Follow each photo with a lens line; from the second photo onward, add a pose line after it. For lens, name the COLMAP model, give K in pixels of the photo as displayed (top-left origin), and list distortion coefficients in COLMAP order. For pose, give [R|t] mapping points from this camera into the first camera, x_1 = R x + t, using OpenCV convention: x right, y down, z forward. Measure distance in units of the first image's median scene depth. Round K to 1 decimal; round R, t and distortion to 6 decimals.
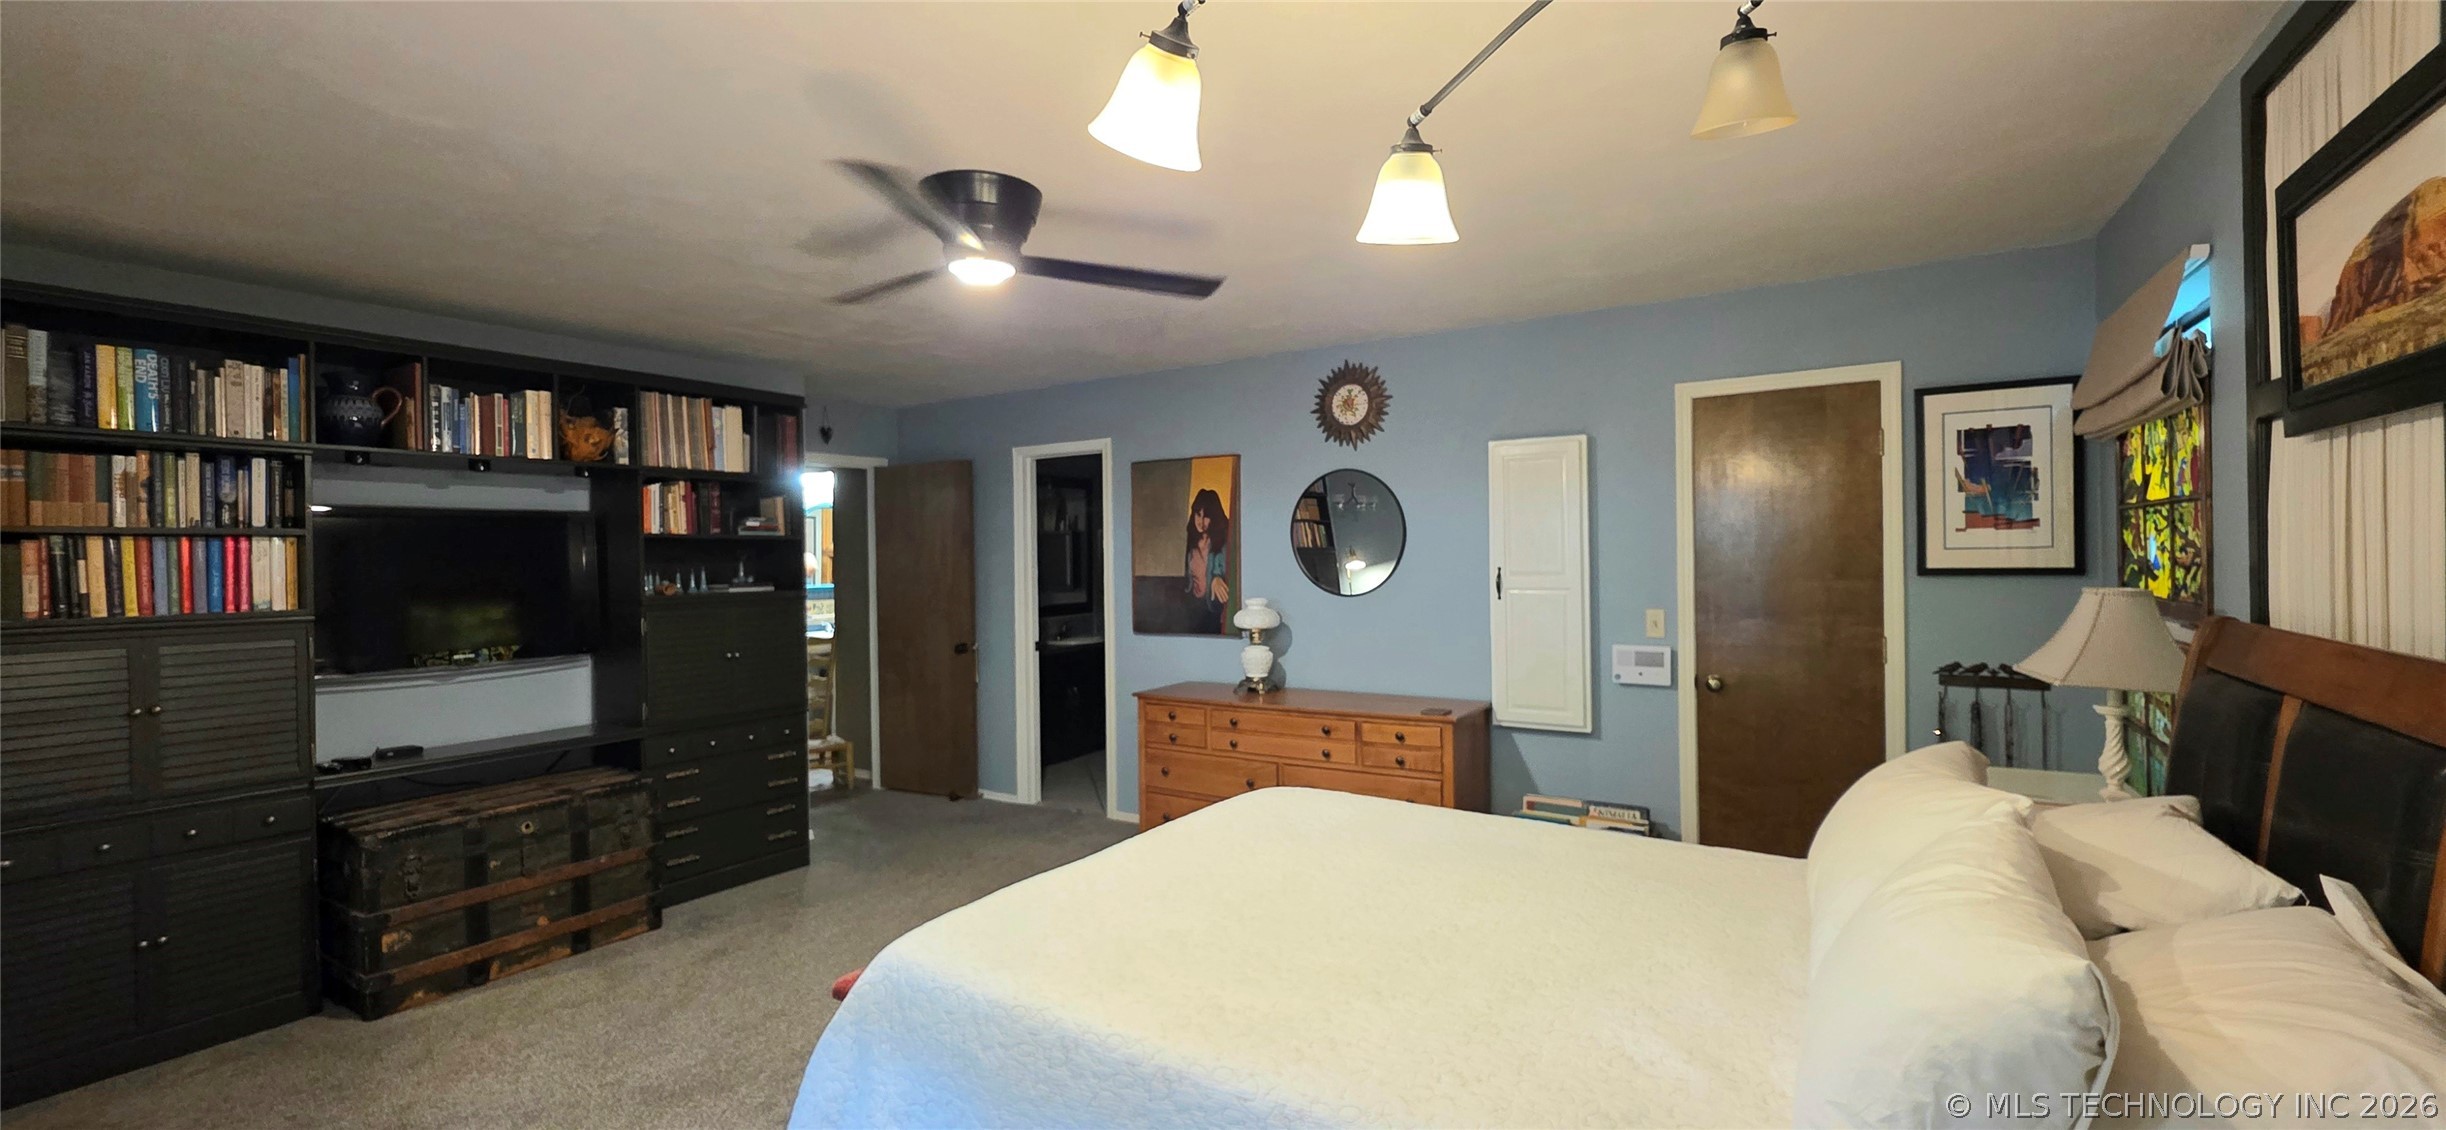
lens RADIAL K [[976.6, 0, 1223.2], [0, 976.6, 562.6], [0, 0, 1]] dist [0.000827, 0.000378]
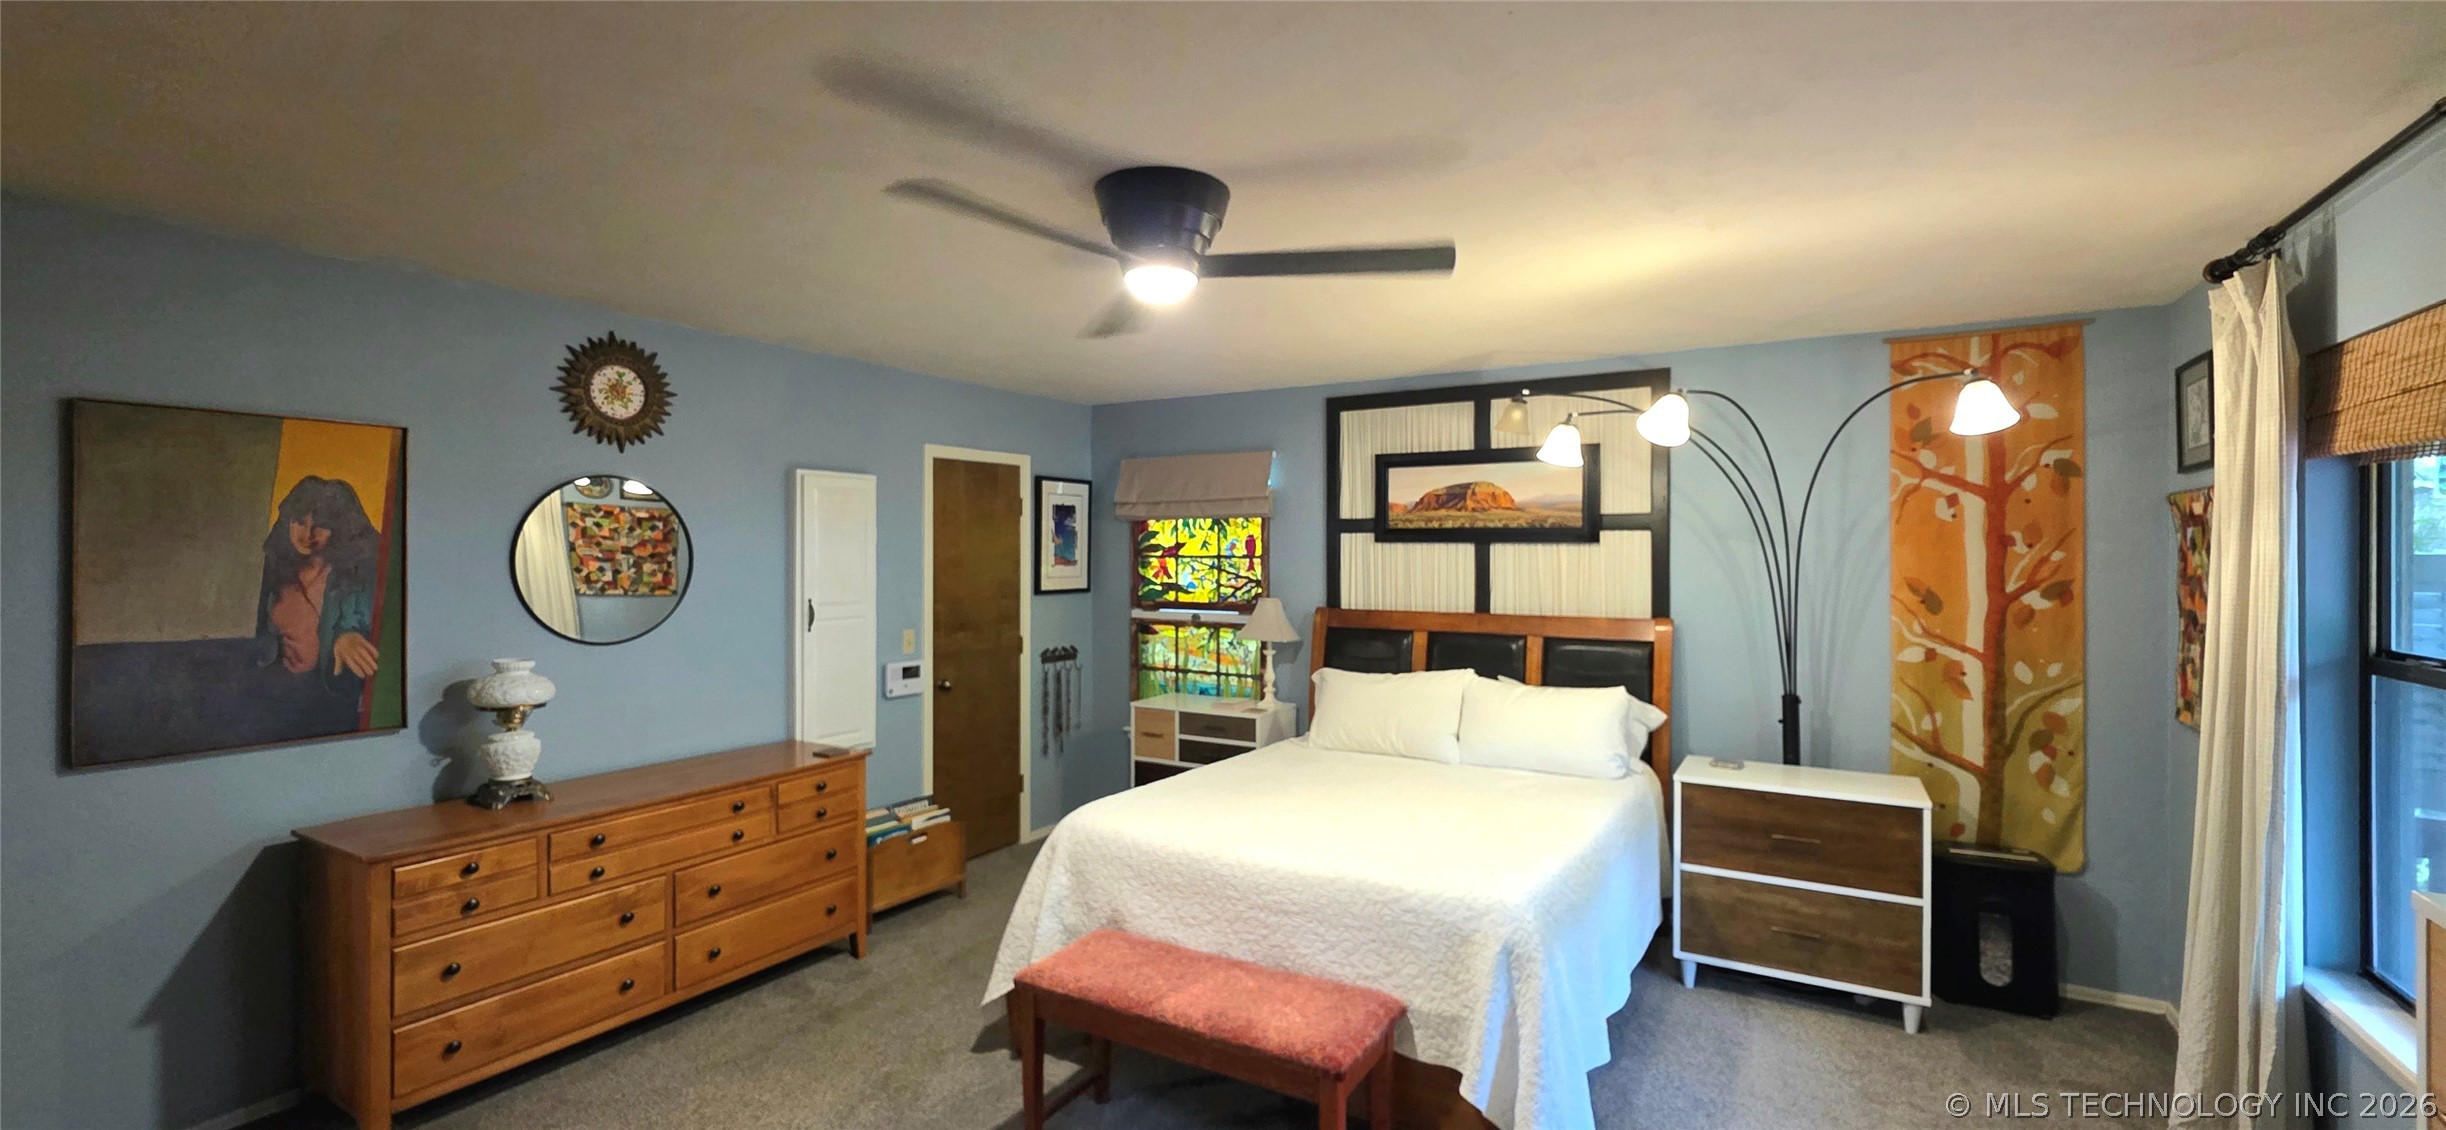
lens RADIAL K [[976.6, 0, 1221.7], [0, 976.6, 564.7], [0, 0, 1]] dist [0.000827, 0.000378]
pose [[-0.010966, 0.002495, 0.999937, -0.644212], [0.007967, 0.999965, -0.002408, -0.021898], [-0.999908, 0.007940, -0.010985, 0.546393]]
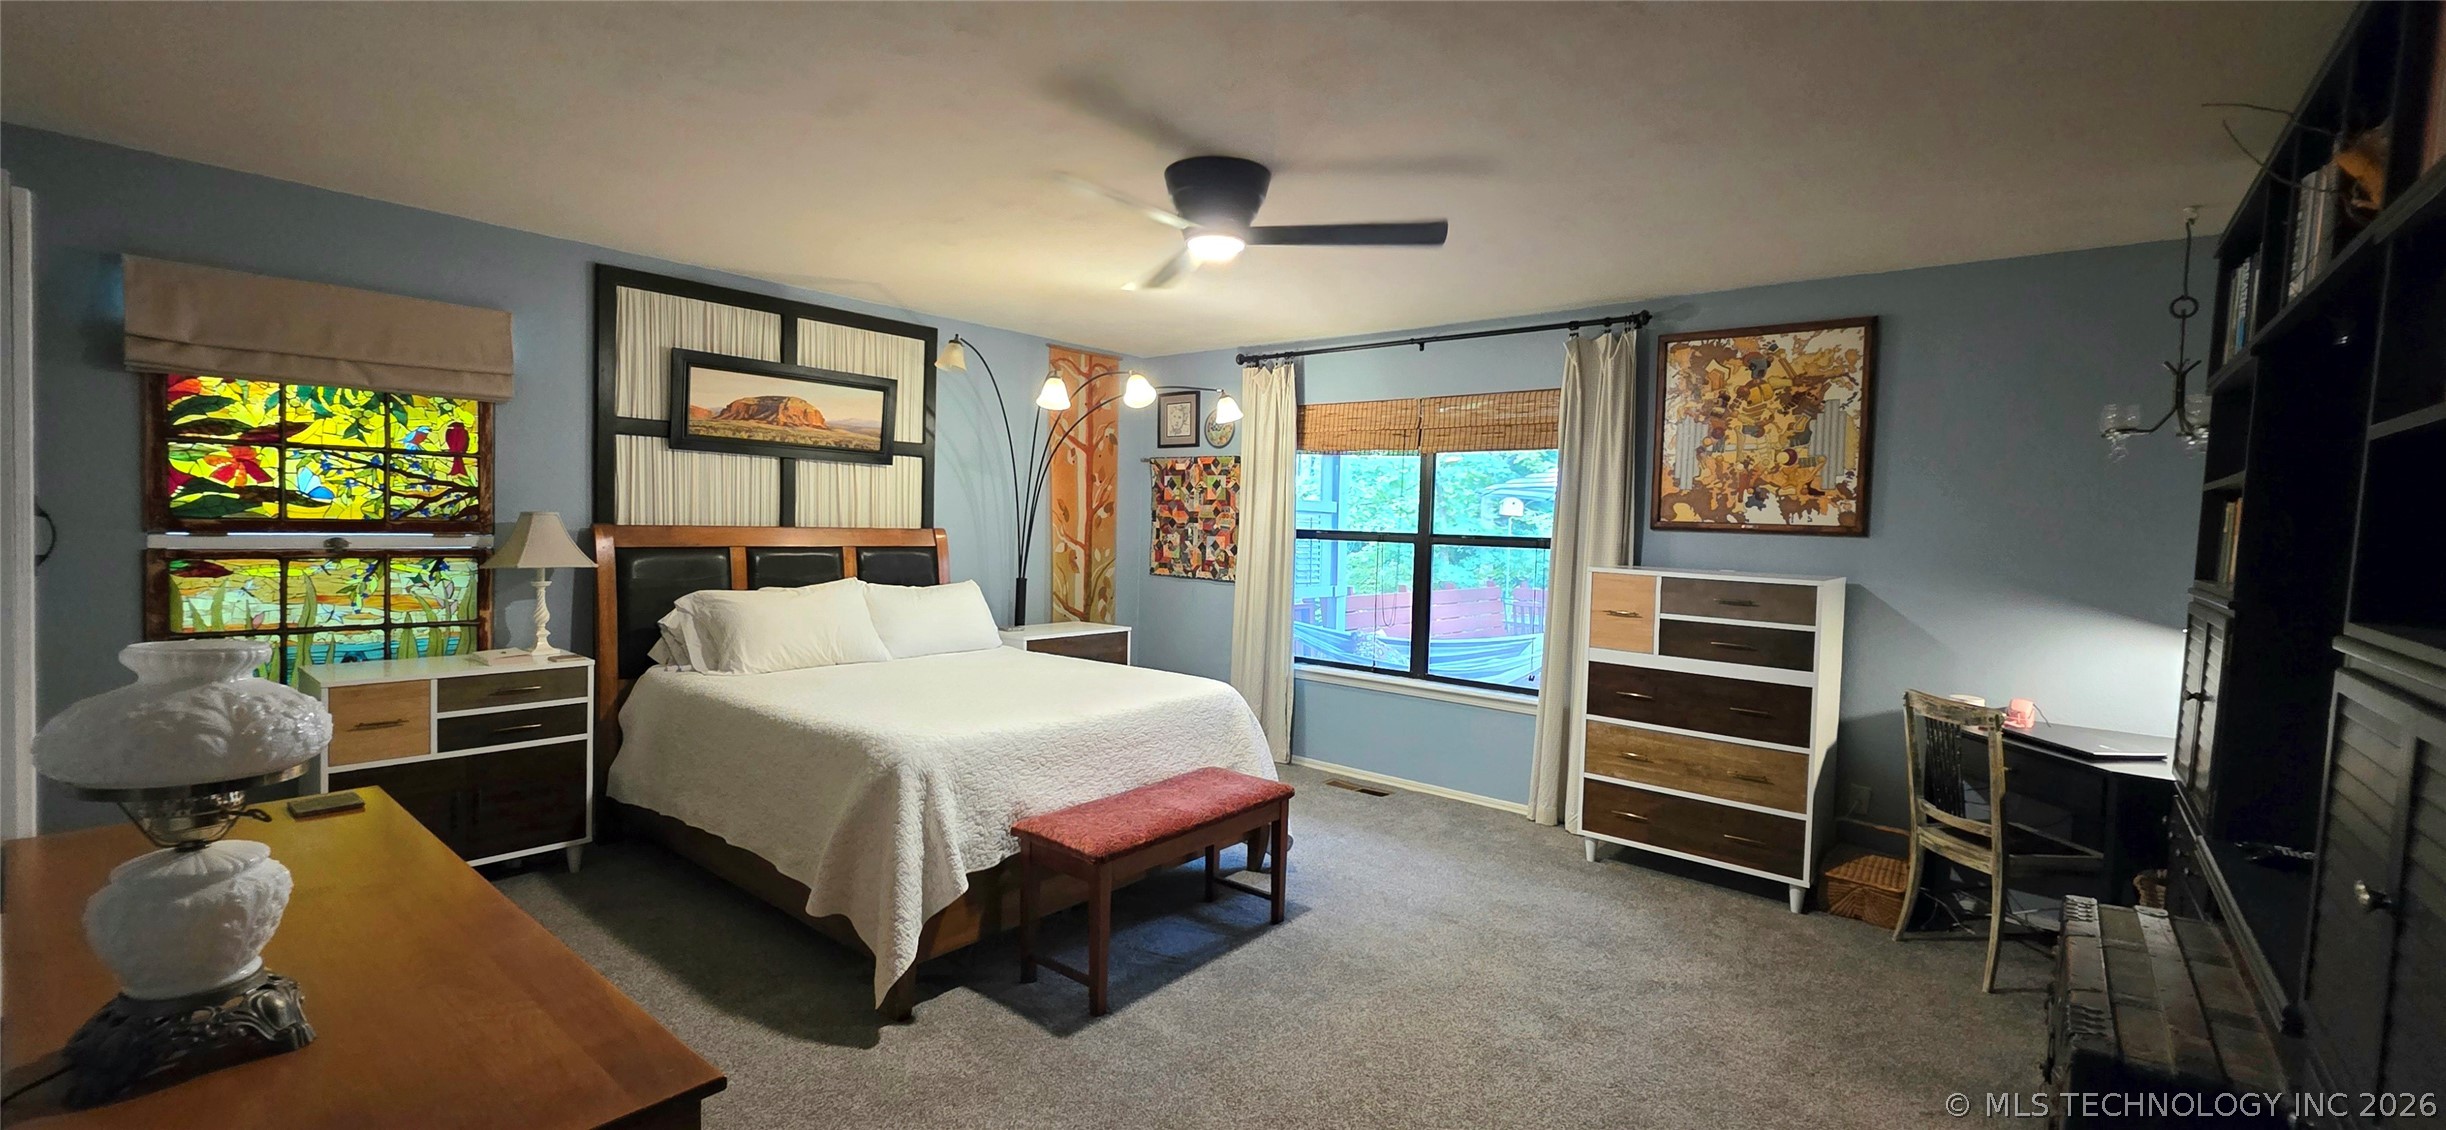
lens RADIAL K [[976.6, 0, 1226.4], [0, 976.6, 561.1], [0, 0, 1]] dist [0.000827, 0.000378]
pose [[-0.988224, -0.024438, 0.151053, -0.256545], [-0.016574, 0.998451, 0.053105, 0.000928], [-0.152117, 0.049976, -0.987098, 1.200548]]
